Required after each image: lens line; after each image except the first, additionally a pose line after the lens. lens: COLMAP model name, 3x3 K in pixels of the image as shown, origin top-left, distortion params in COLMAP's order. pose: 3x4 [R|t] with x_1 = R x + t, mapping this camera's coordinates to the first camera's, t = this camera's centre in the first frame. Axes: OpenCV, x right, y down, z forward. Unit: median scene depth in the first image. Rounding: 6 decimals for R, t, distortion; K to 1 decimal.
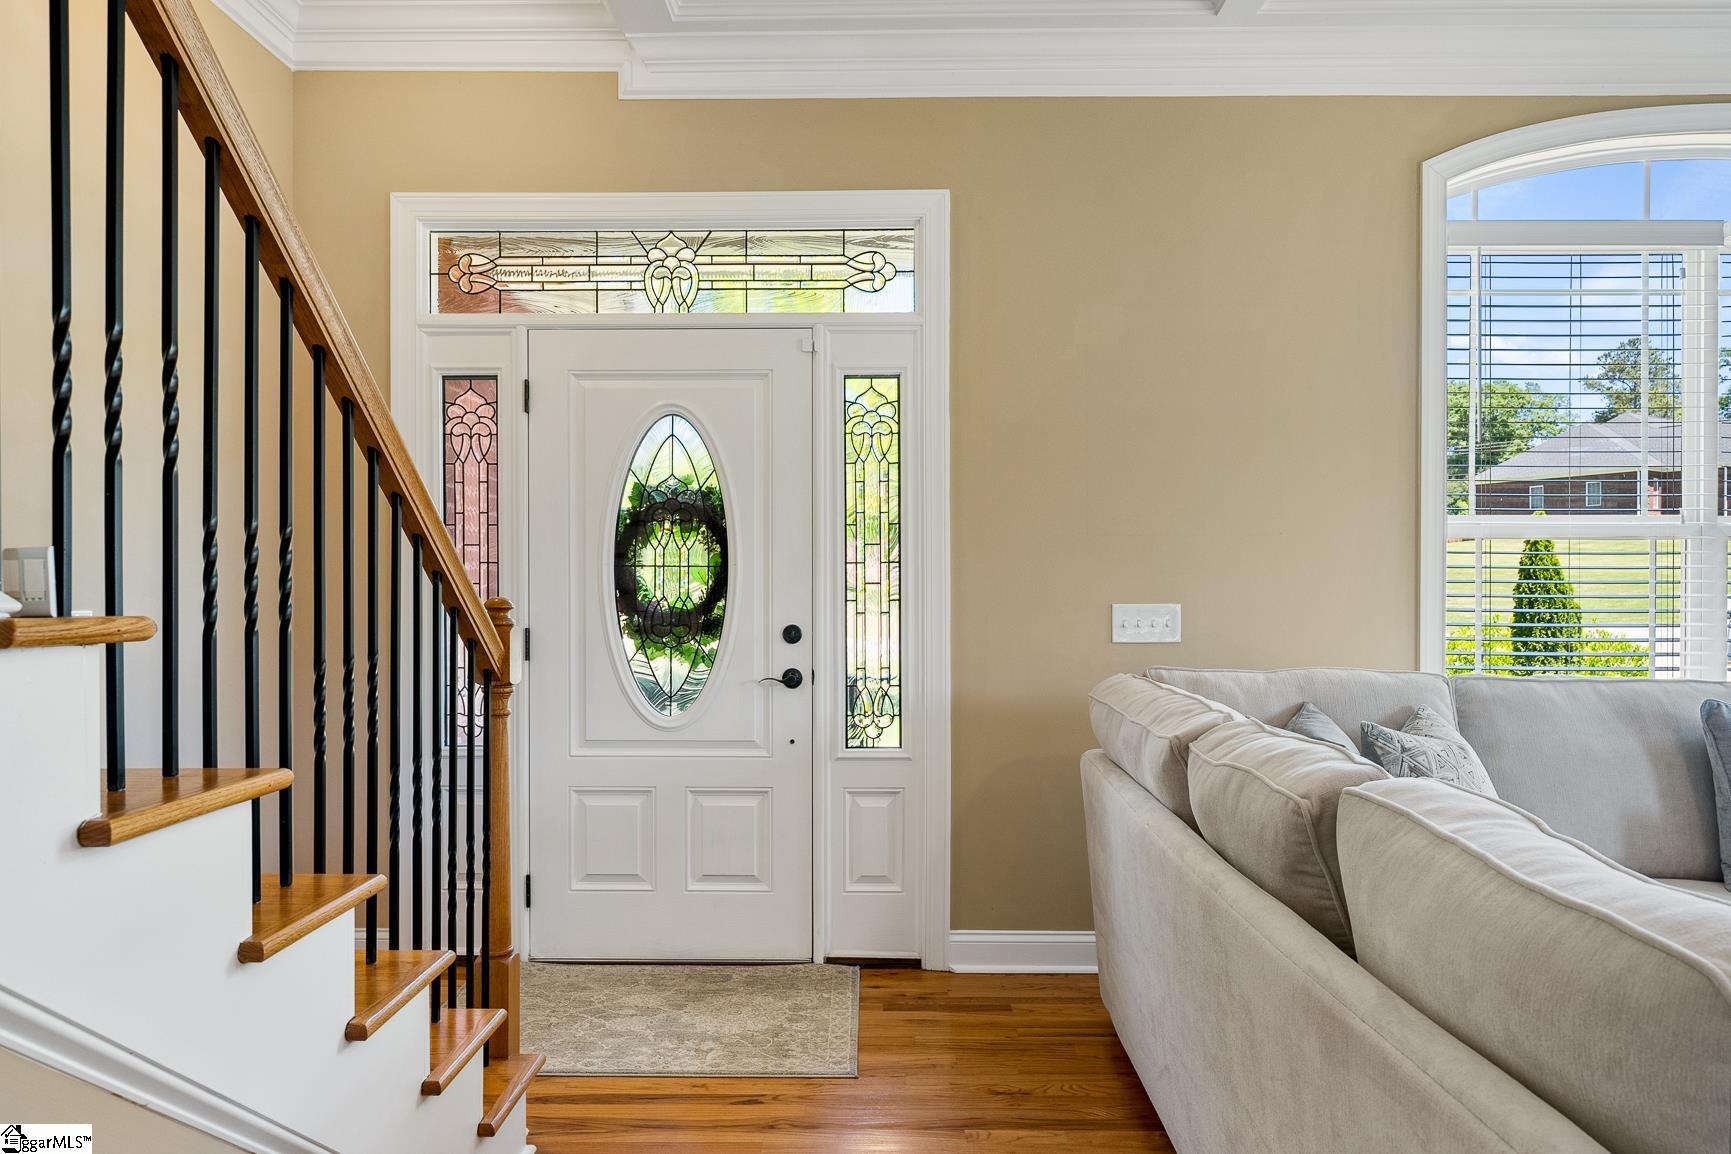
lens RADIAL K [[980.1, 0, 865.5], [0, 980.1, 577.0], [0, 0, 1]] dist [0.001650, 0.000097]
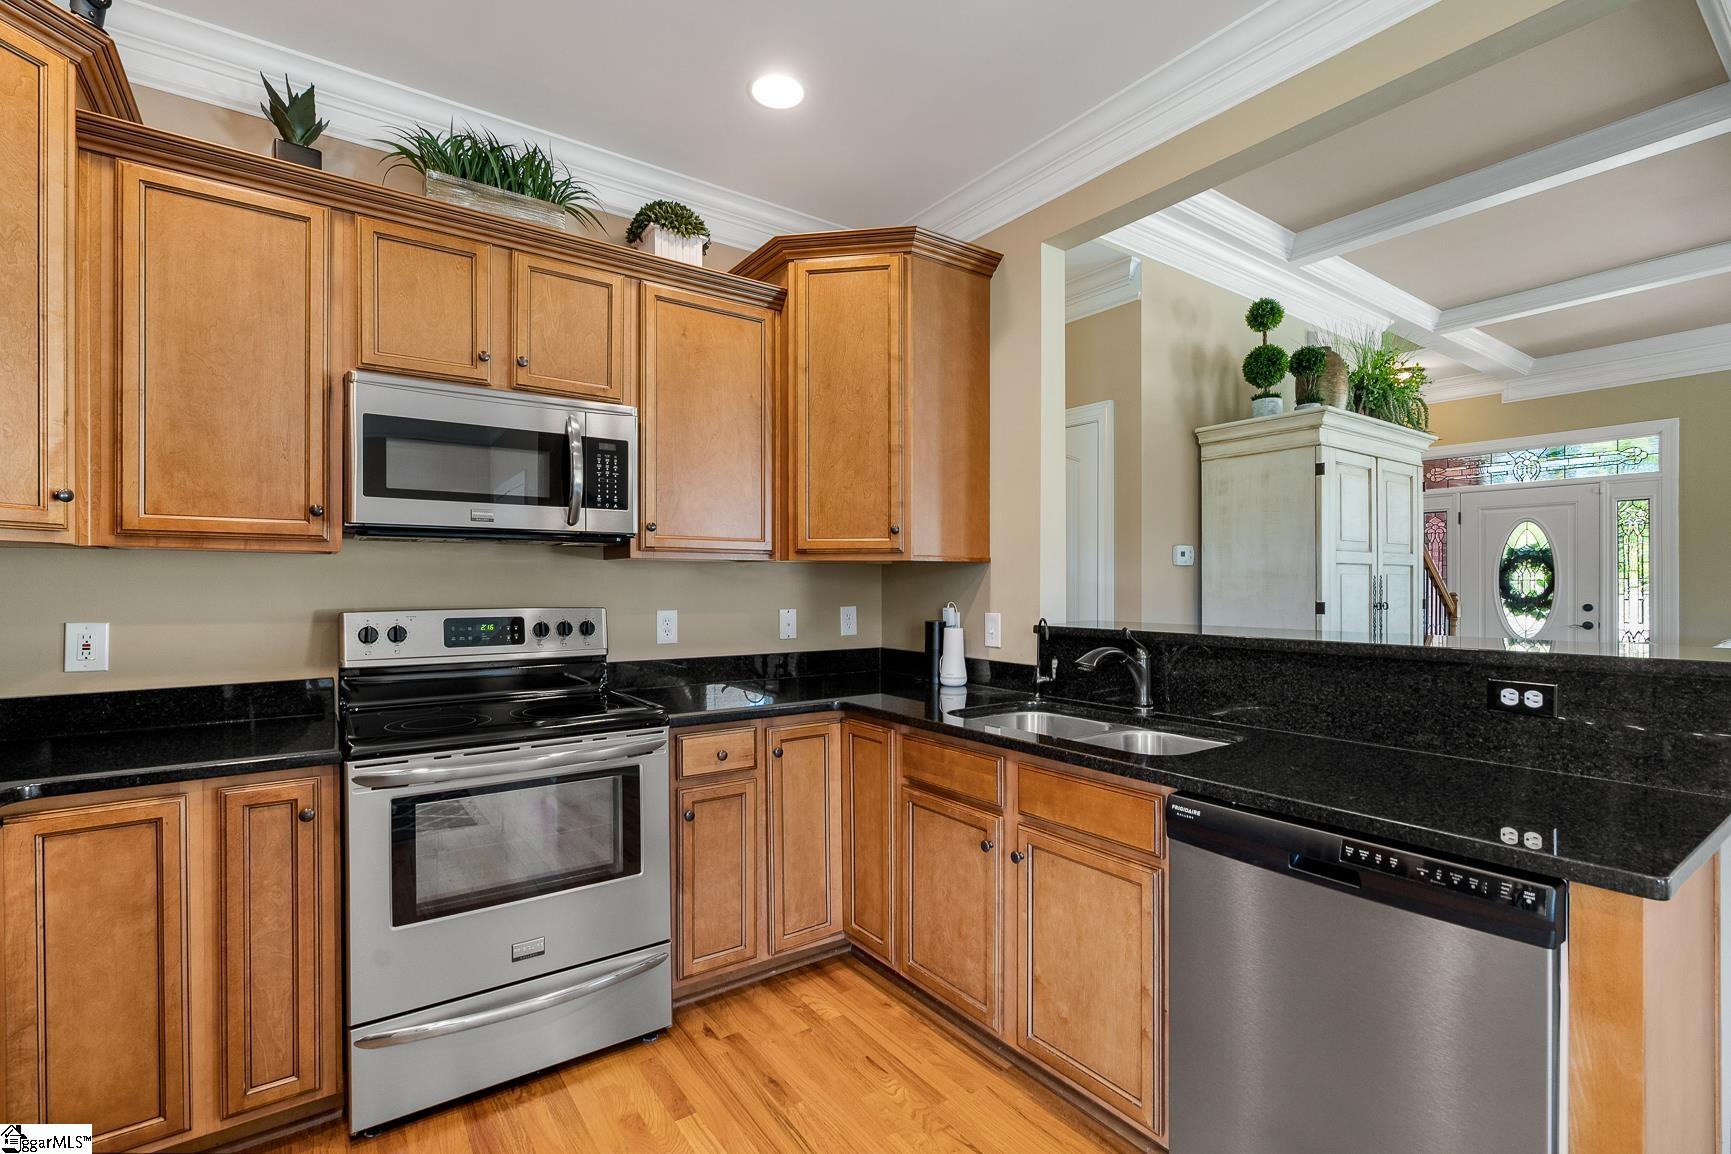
lens RADIAL K [[783.3, 0, 865.5], [0, 783.3, 577.0], [0, 0, 1]] dist [-0.008685, 0.004721]
pose [[0.589831, -0.000121, -0.807526, 0.433671], [0.001624, 0.999998, 0.001036, -0.024018], [0.807525, -0.001923, 0.589830, -1.613344]]
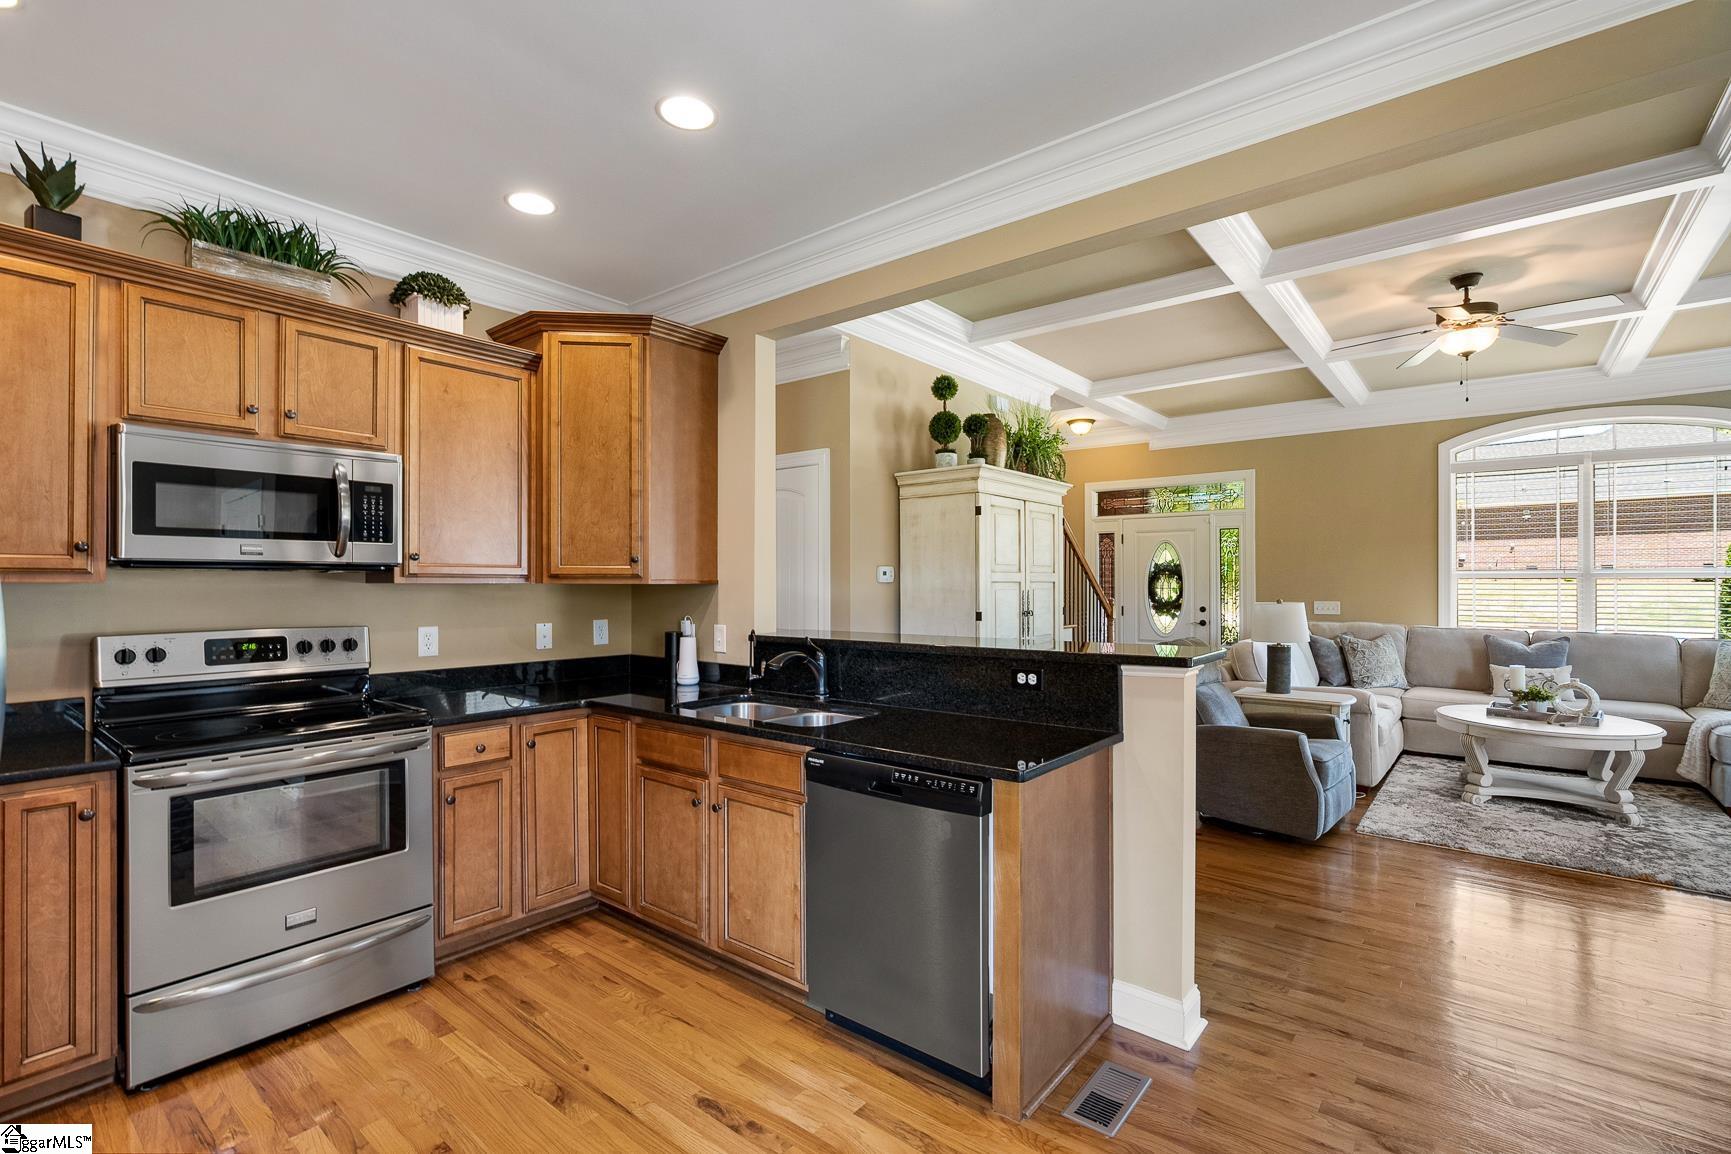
lens RADIAL K [[783.3, 0, 865.5], [0, 783.3, 577.0], [0, 0, 1]] dist [-0.008685, 0.004721]
pose [[0.785072, -0.000193, -0.619404, 0.645427], [0.000356, 1.000000, 0.000141, -0.049645], [0.619404, -0.000331, 0.785072, -1.711105]]
